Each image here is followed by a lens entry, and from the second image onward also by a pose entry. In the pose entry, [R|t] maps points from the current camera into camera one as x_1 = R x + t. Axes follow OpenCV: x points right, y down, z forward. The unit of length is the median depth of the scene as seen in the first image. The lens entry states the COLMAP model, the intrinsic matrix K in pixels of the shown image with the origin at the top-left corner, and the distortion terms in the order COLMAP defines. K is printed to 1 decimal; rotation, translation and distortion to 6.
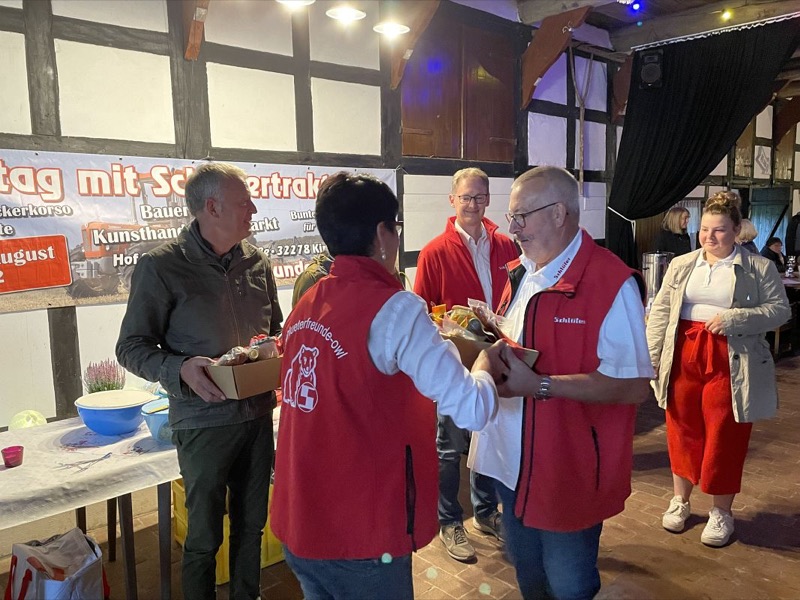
lens RADIAL K [[613.0, 0, 399.3], [0, 613.0, 293.6], [0, 0, 1]] dist [0.035709, -0.065647]
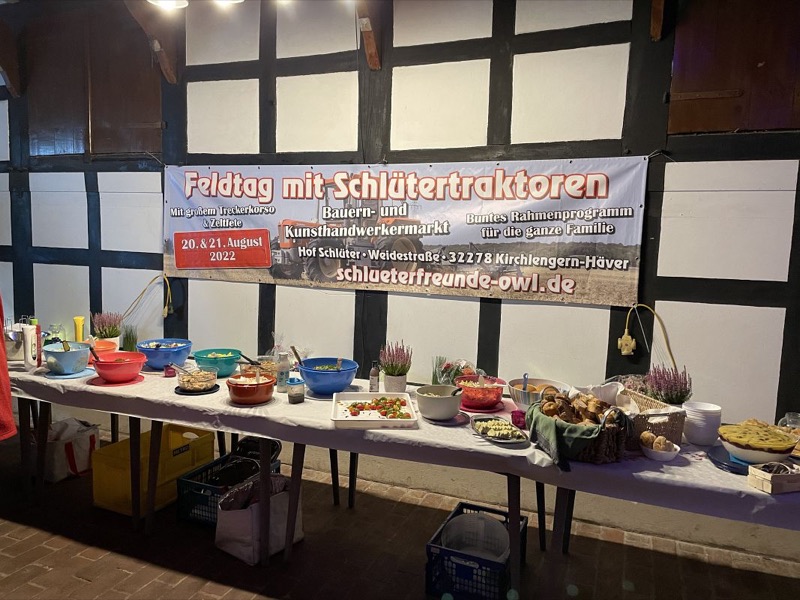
lens RADIAL K [[603.8, 0, 370.0], [0, 603.8, 283.9], [0, 0, 1]] dist [0.046043, -0.020757]
pose [[0.443372, 0.120213, -0.888240, 0.640730], [-0.134143, 0.988704, 0.066852, -0.085593], [0.886243, 0.089511, 0.454490, 0.561706]]
